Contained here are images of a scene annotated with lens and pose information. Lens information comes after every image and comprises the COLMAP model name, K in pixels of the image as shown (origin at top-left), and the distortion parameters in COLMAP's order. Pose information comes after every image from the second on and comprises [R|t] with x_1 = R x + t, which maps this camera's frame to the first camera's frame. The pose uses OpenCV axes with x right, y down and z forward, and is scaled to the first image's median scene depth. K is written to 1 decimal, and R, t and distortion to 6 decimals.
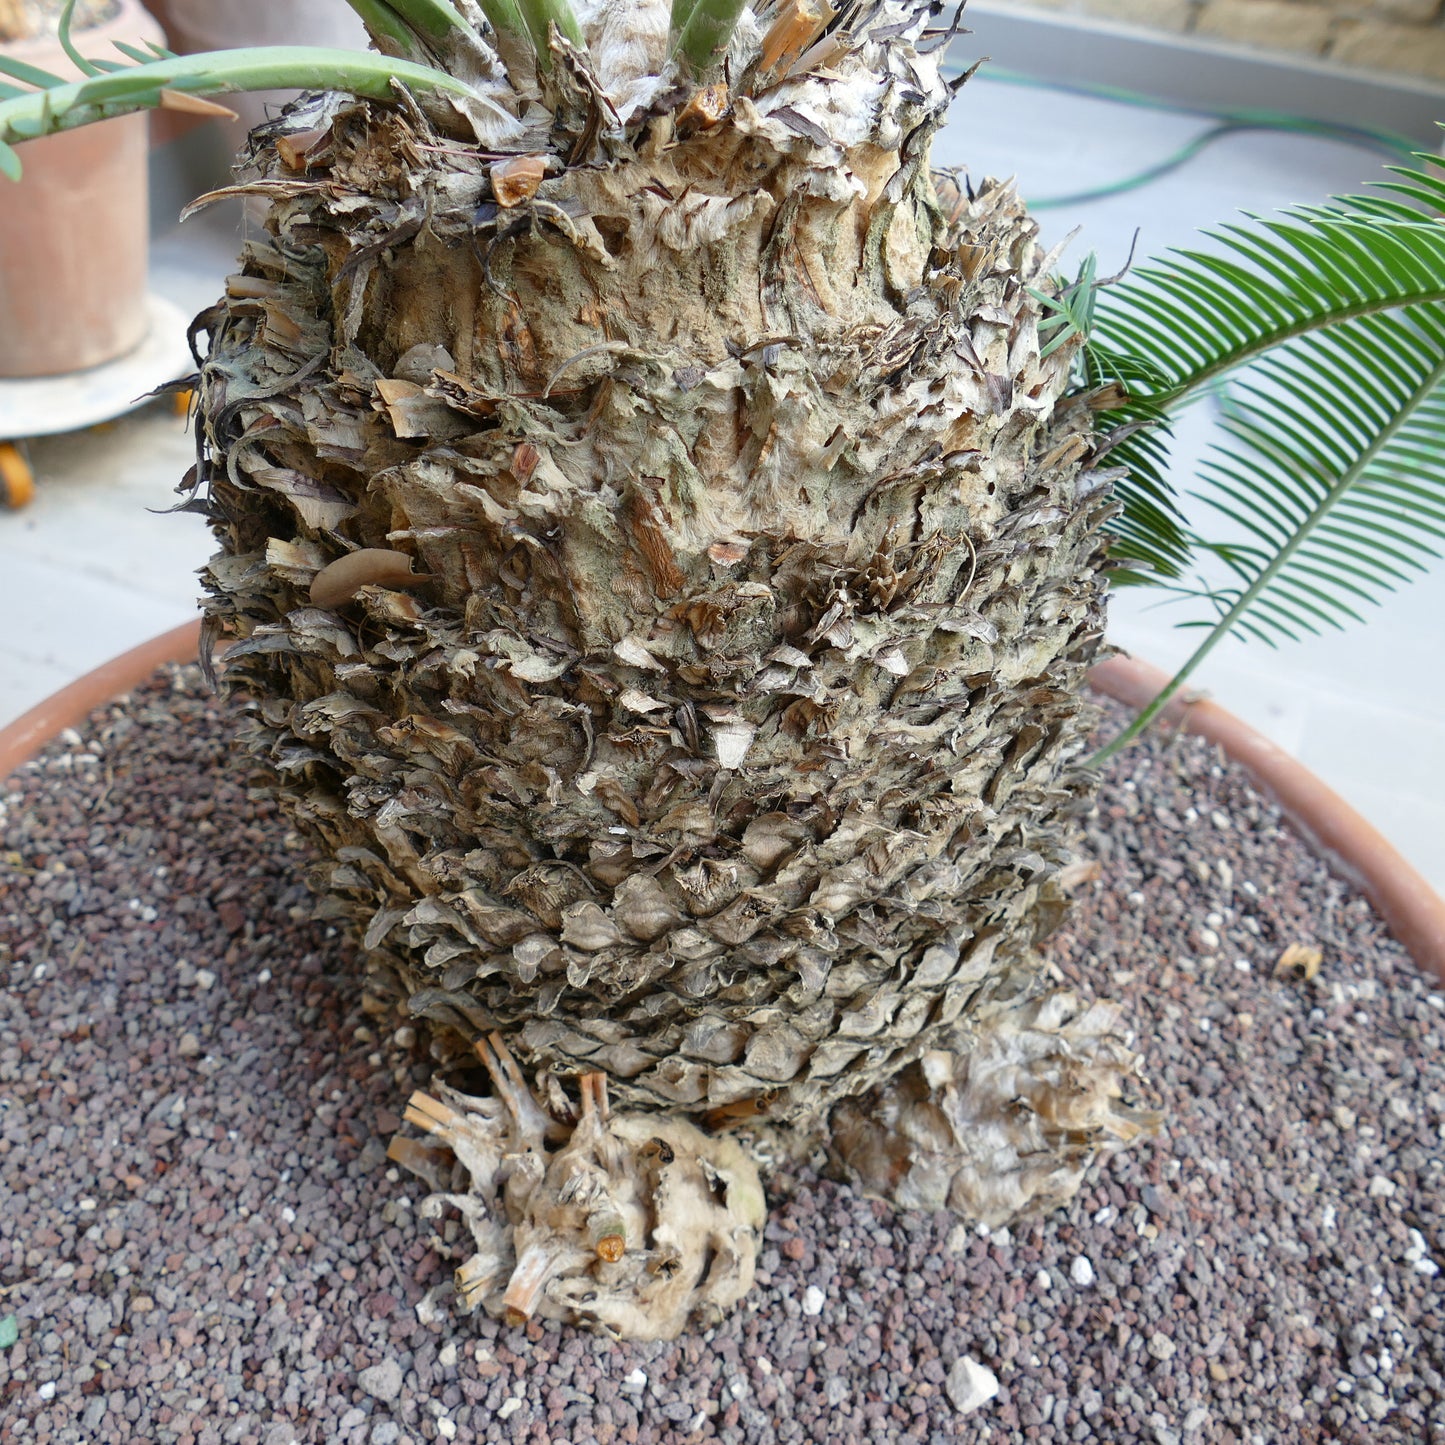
lens RADIAL K [[1505.2, 0, 732.5], [0, 1505.2, 706.2], [0, 0, 1]] dist [-0.034443, 0.002979]
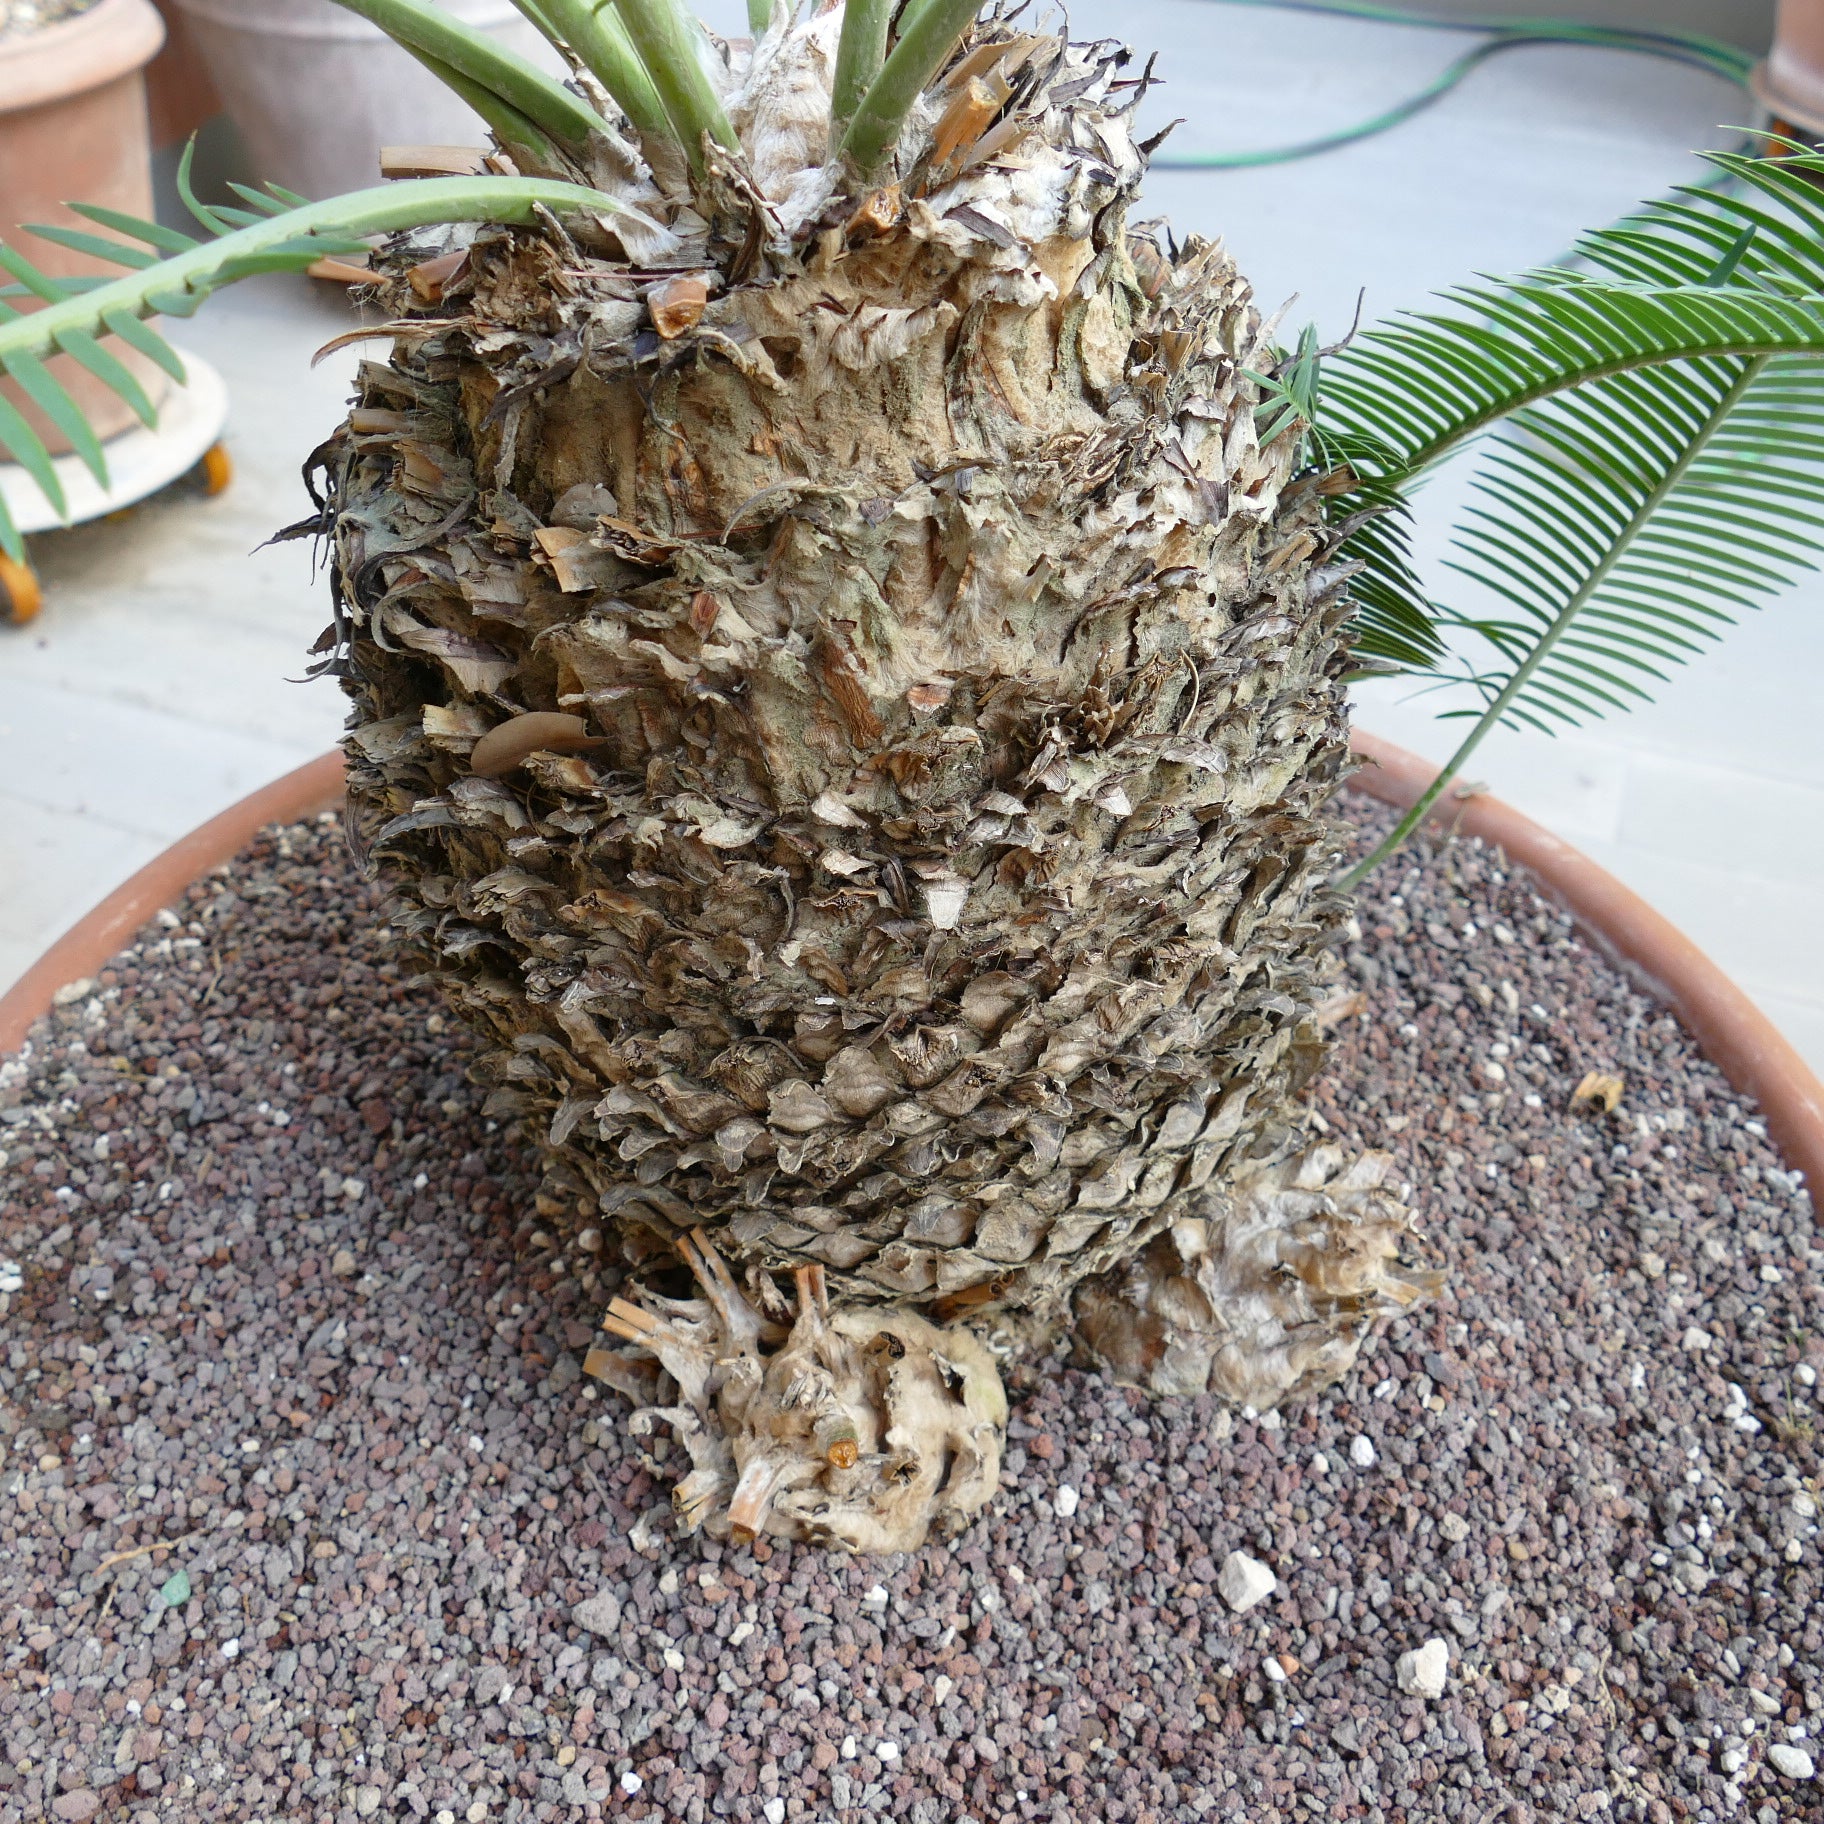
lens RADIAL K [[1931.0, 0, 922.8], [0, 1931.0, 876.8], [0, 0, 1]] dist [-0.048345, 0.013951]
pose [[0.998180, -0.060253, 0.002670, -0.012572], [0.060090, 0.997326, 0.041595, -0.030857], [-0.005169, -0.041359, 0.999131, -0.138882]]
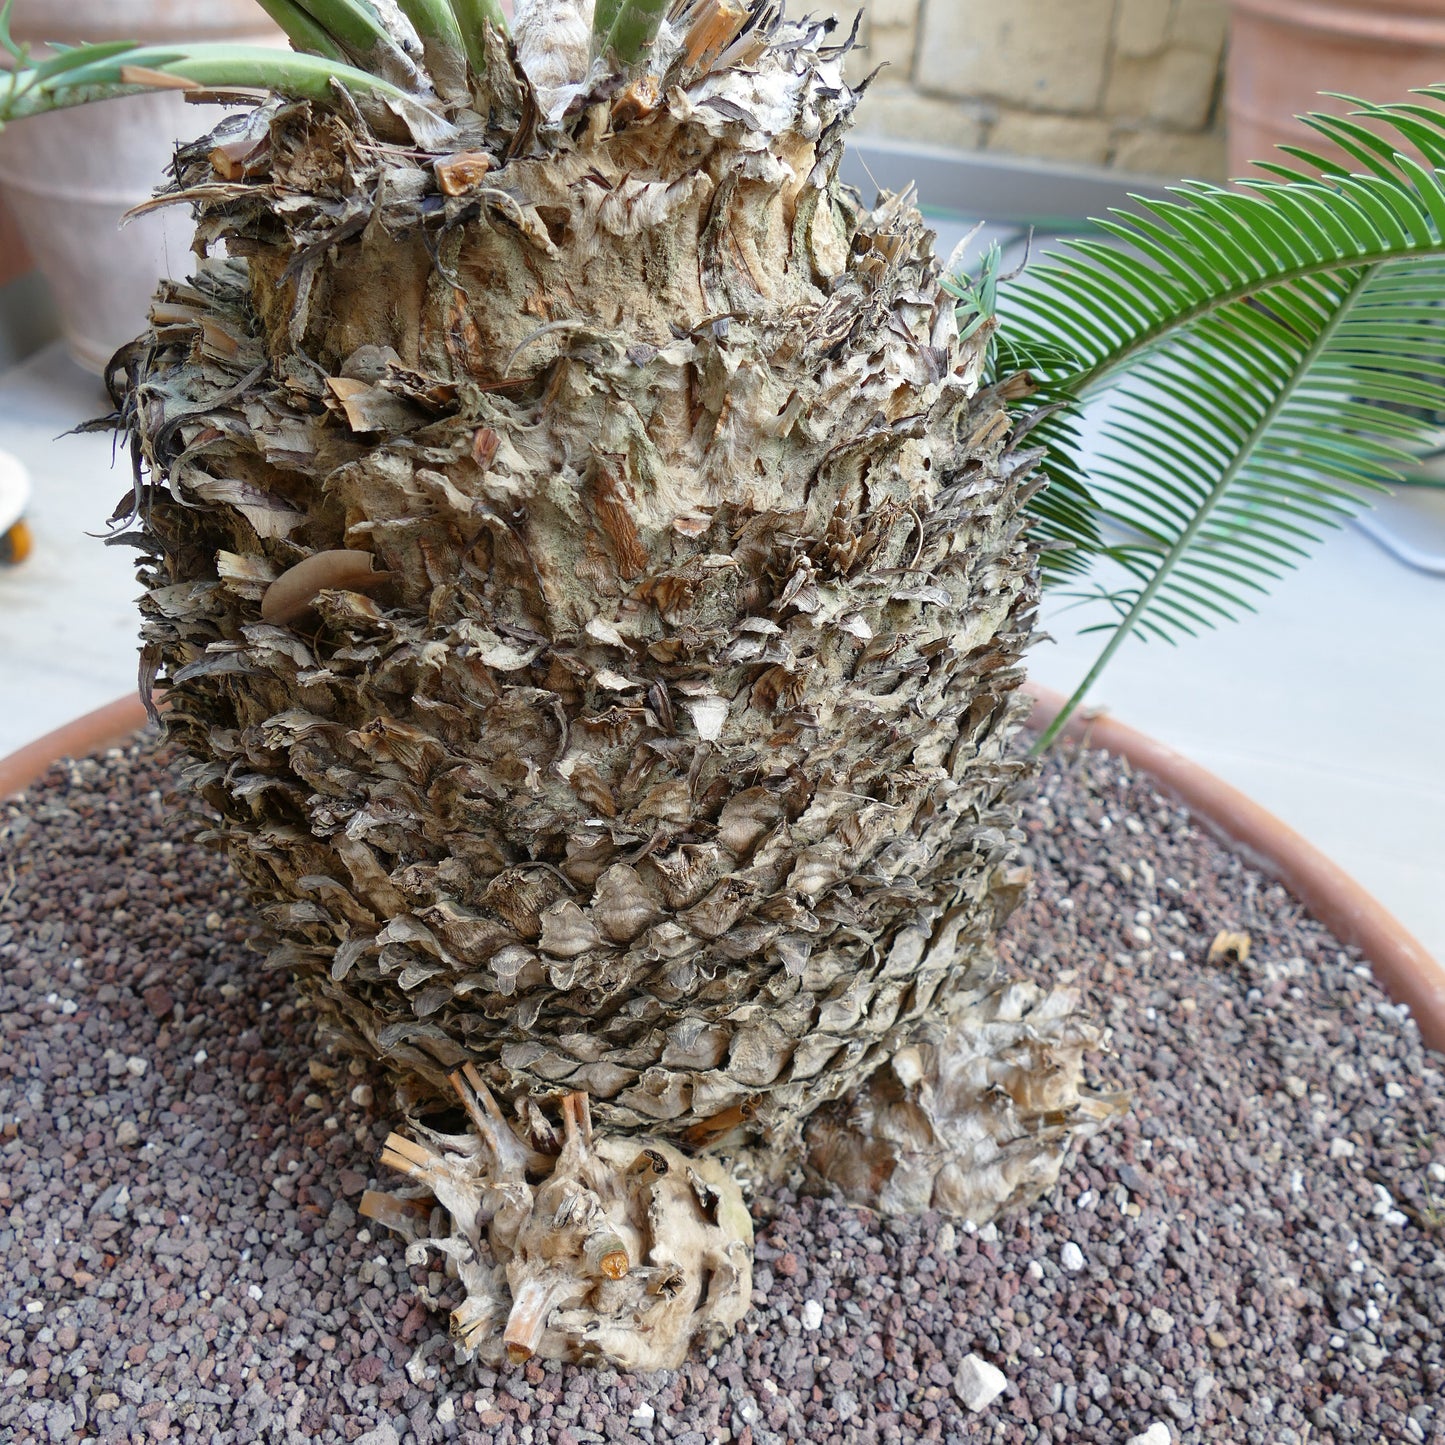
lens RADIAL K [[1502.8, 0, 725.7], [0, 1502.8, 722.2], [0, 0, 1]] dist [-0.030415, -0.009111]
pose [[0.991367, -0.079711, 0.104103, -0.072388], [0.087955, 0.993132, -0.077158, 0.082313], [-0.097238, 0.085649, 0.991569, 0.004511]]
